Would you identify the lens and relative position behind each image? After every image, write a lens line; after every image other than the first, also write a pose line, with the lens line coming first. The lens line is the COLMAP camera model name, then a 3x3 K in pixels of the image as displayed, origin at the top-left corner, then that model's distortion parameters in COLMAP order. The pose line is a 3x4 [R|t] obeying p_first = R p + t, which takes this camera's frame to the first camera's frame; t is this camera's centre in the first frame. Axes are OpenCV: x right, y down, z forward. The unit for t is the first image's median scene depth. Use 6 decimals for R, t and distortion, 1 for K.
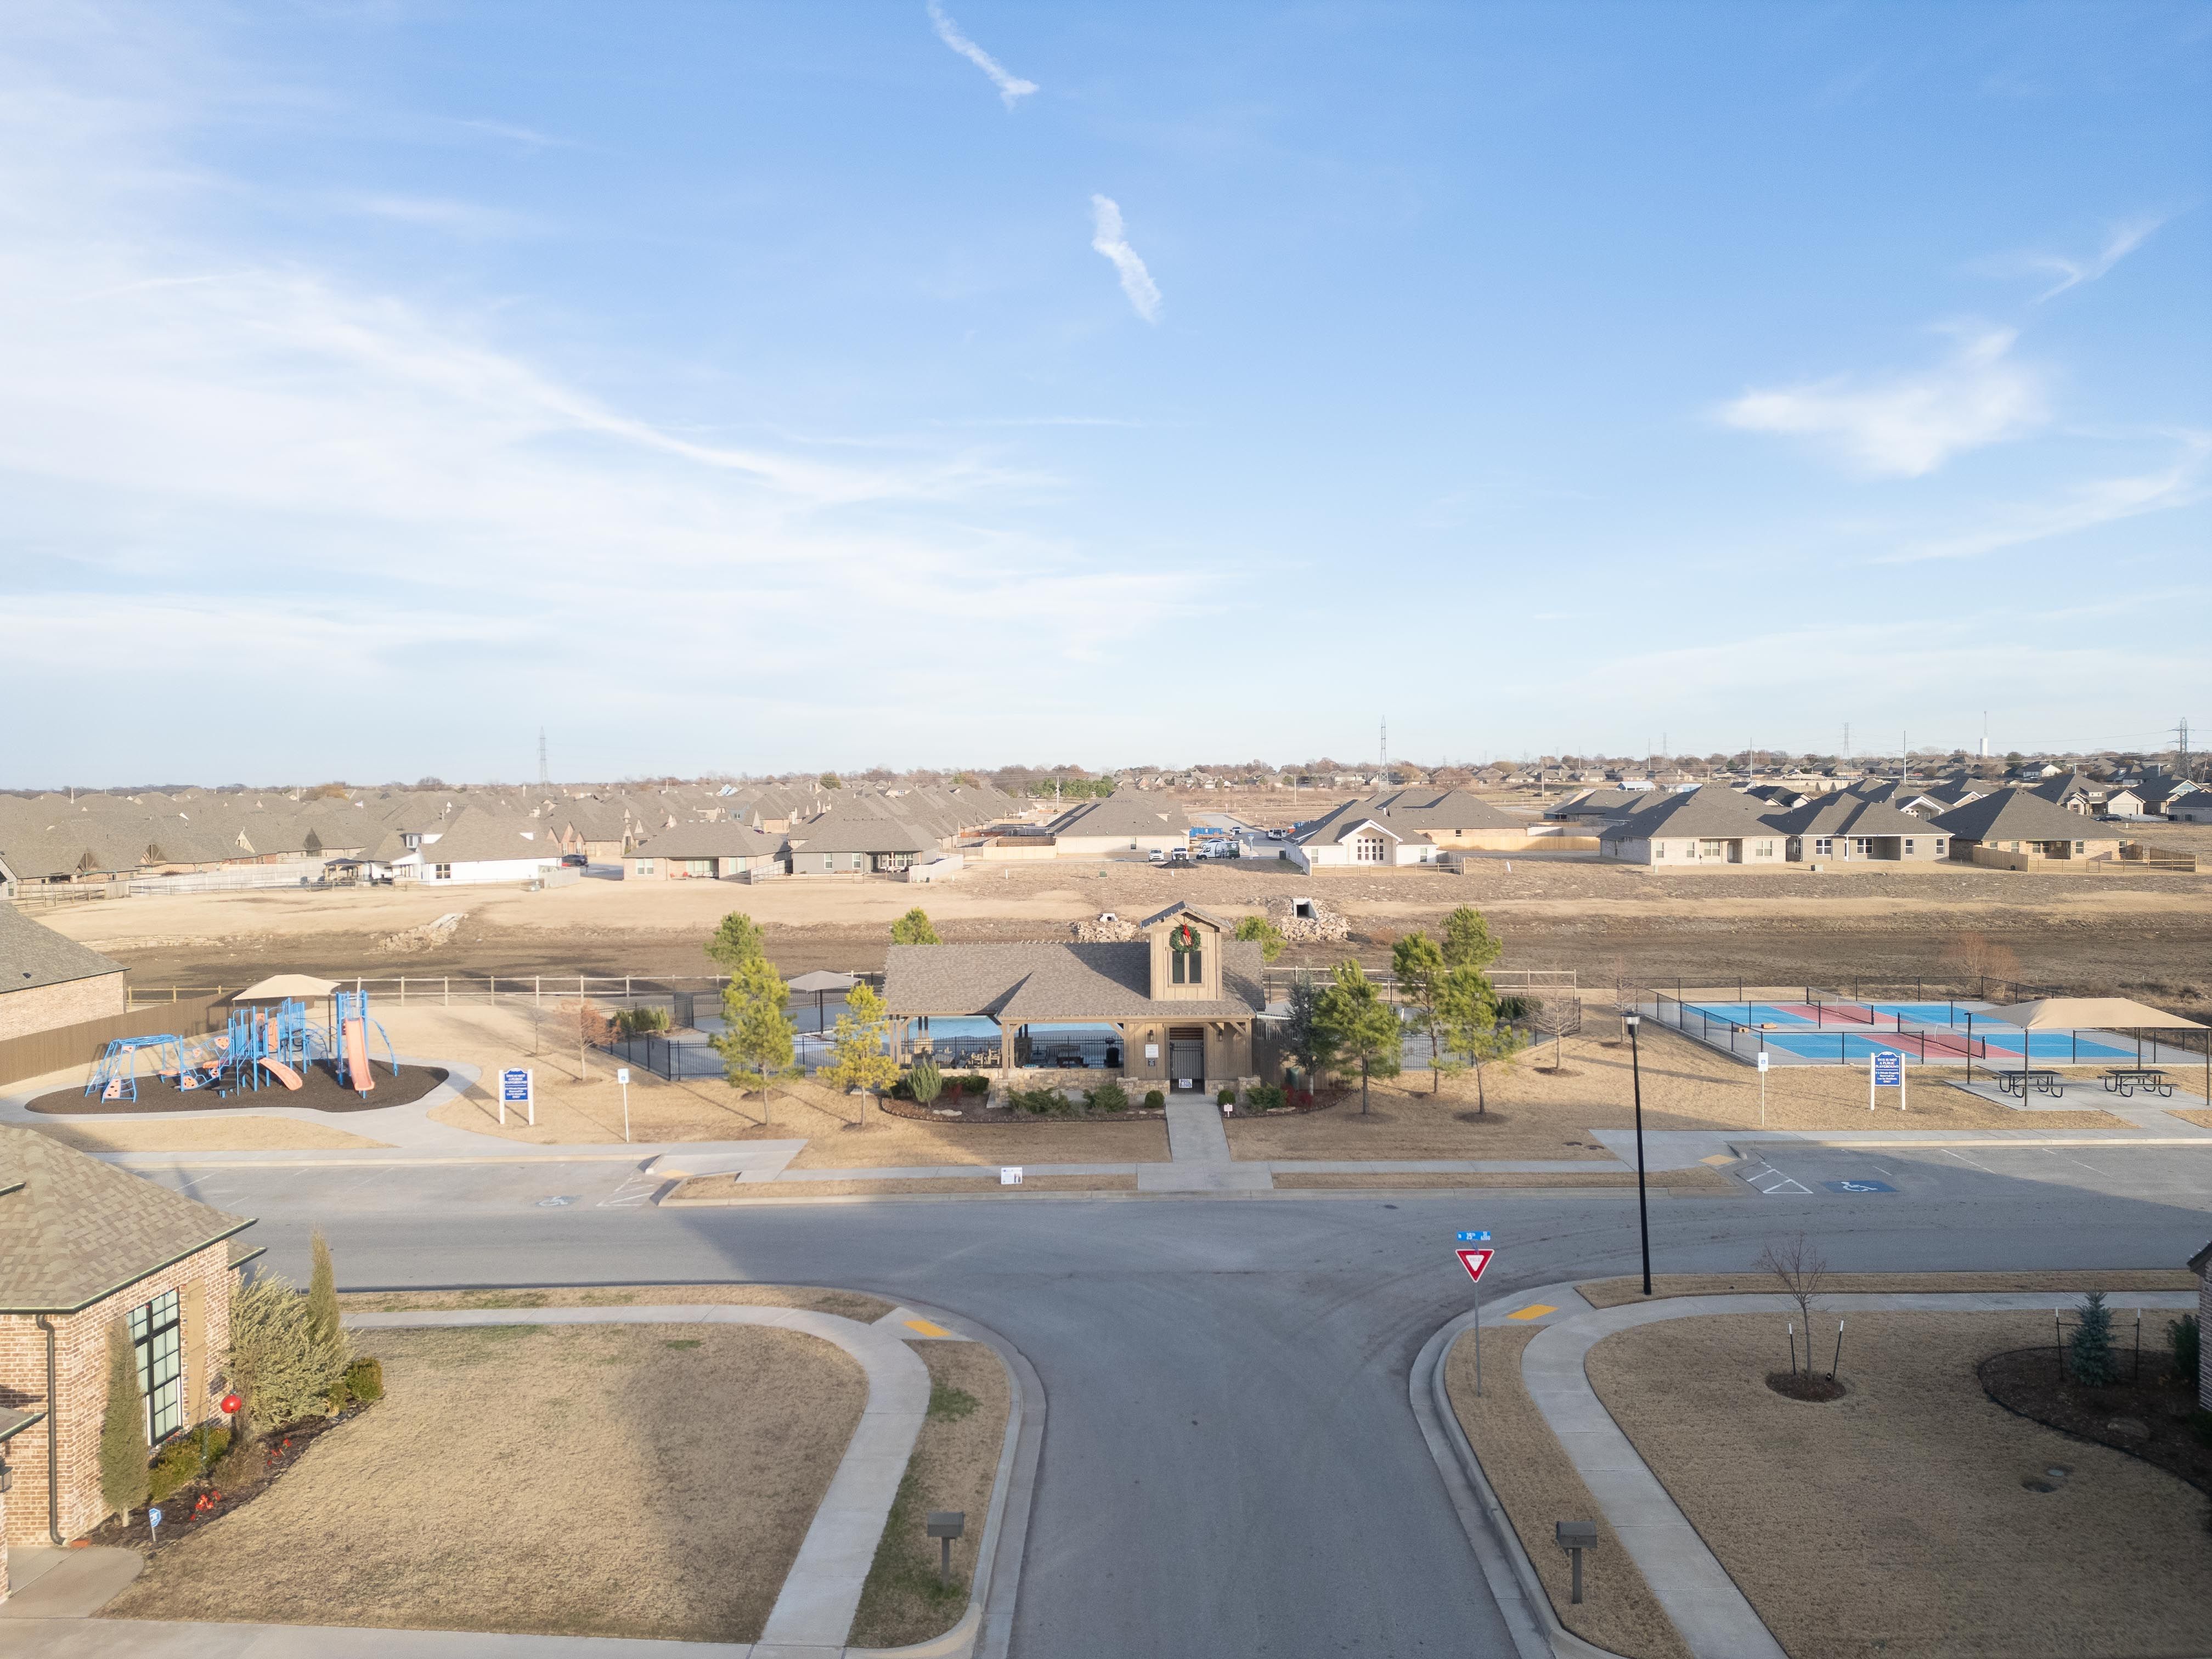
lens RADIAL K [[1500.7, 0, 1106.0], [0, 1500.7, 829.5], [0, 0, 1]] dist [0.095919, -0.098509]
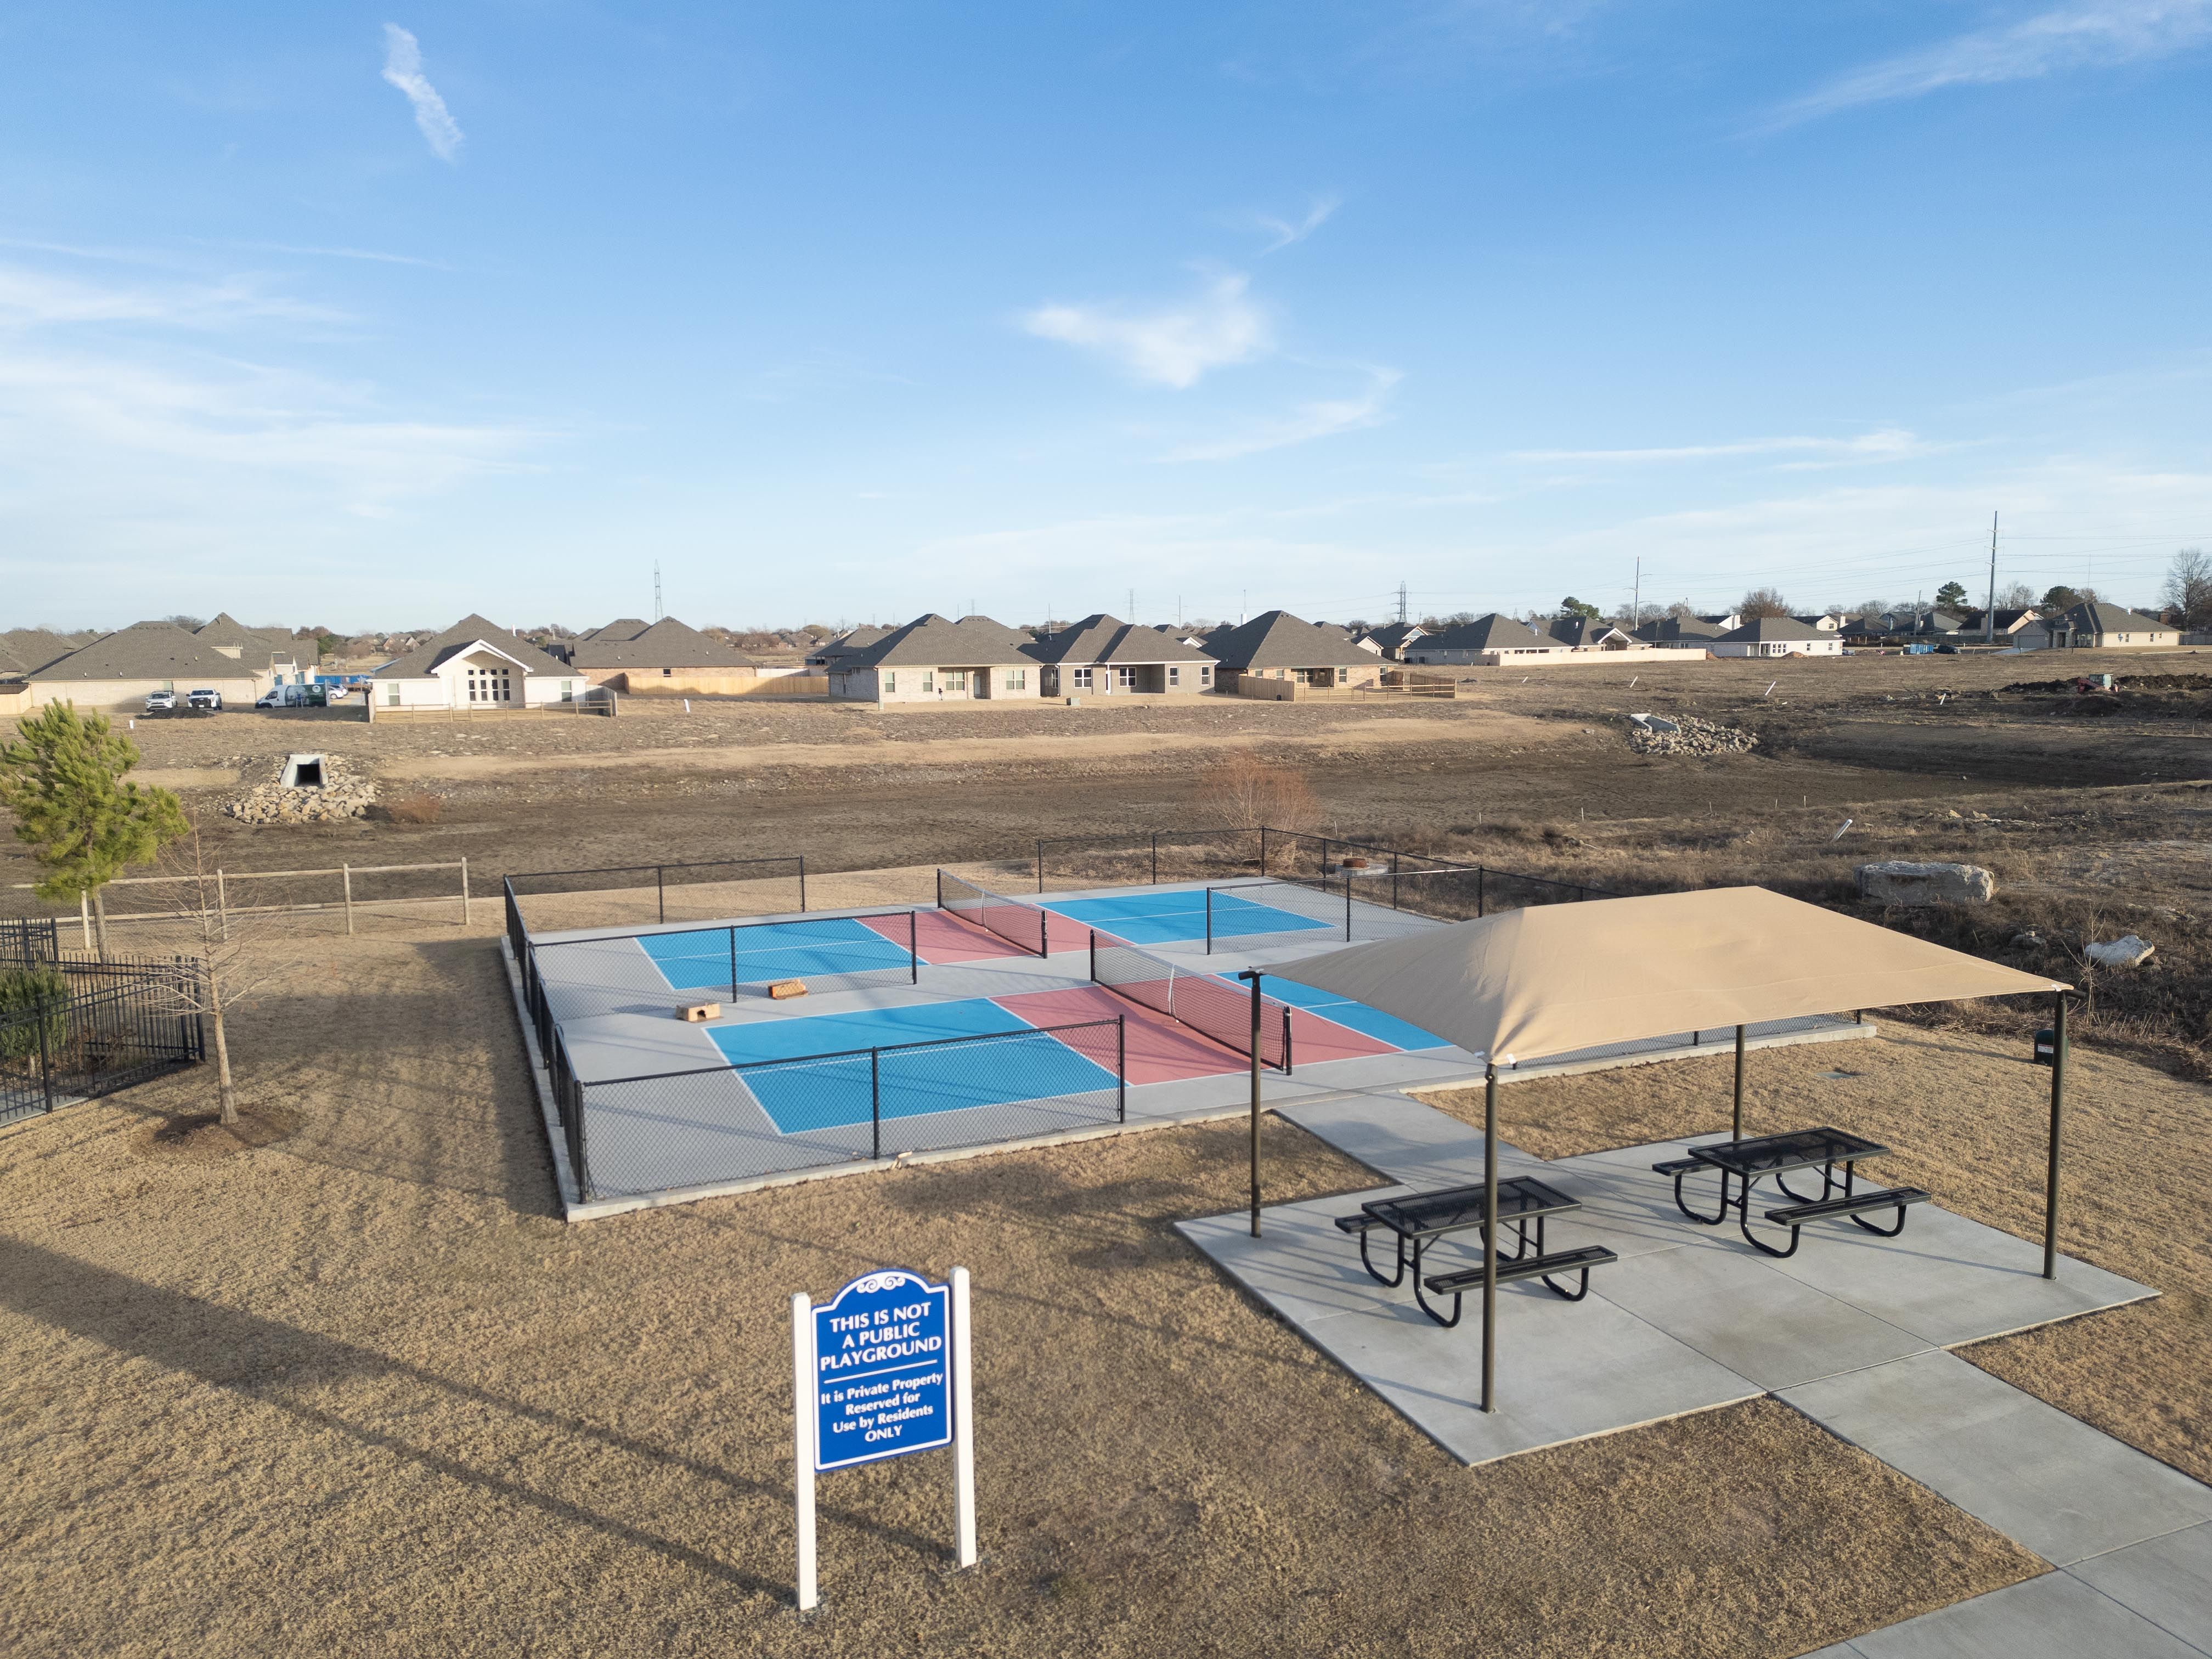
lens RADIAL K [[1522.2, 0, 1107.6], [0, 1522.2, 839.0], [0, 0, 1]] dist [0.087729, -0.077760]
pose [[0.908165, -0.049830, 0.415637, 0.156719], [0.013083, 0.995783, 0.090797, 0.026402], [-0.418409, -0.077021, 0.904987, 0.280921]]
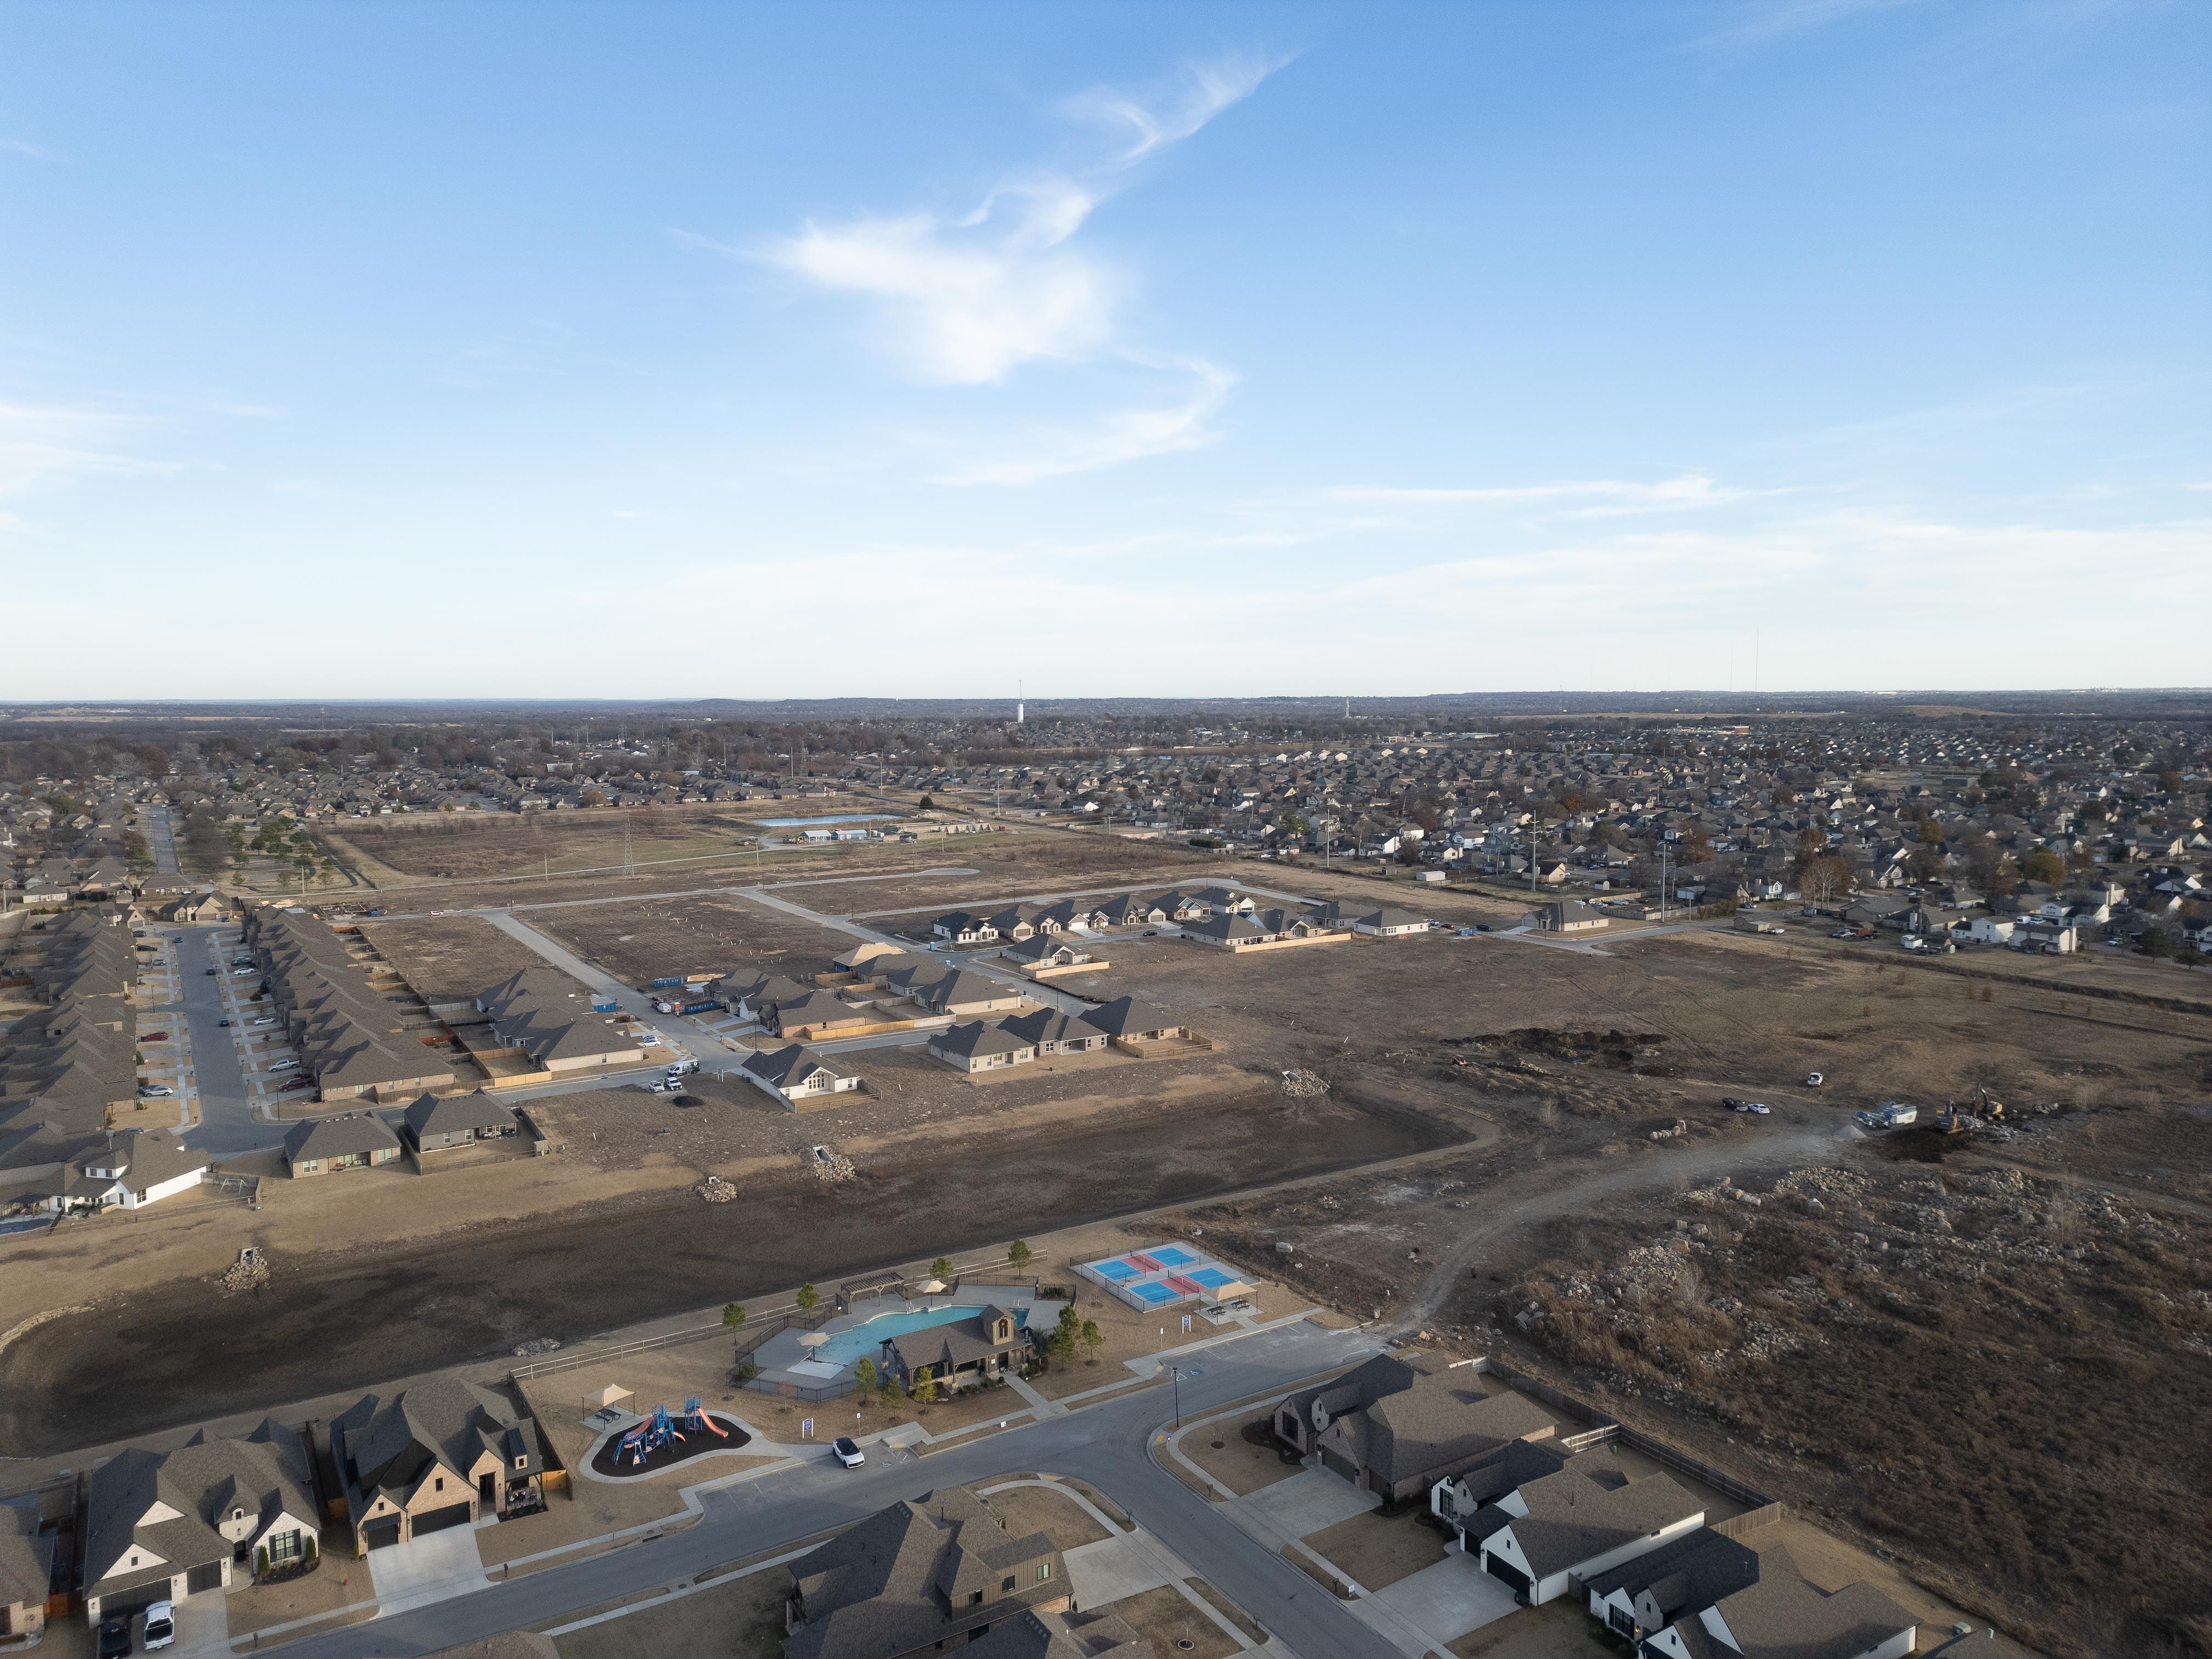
lens RADIAL K [[1522.2, 0, 1107.6], [0, 1522.2, 839.0], [0, 0, 1]] dist [0.087729, -0.077760]
pose [[0.831727, -0.050149, 0.552916, -0.528369], [0.013295, 0.997426, 0.070467, -0.411542], [-0.555026, -0.051258, 0.830252, -0.610644]]
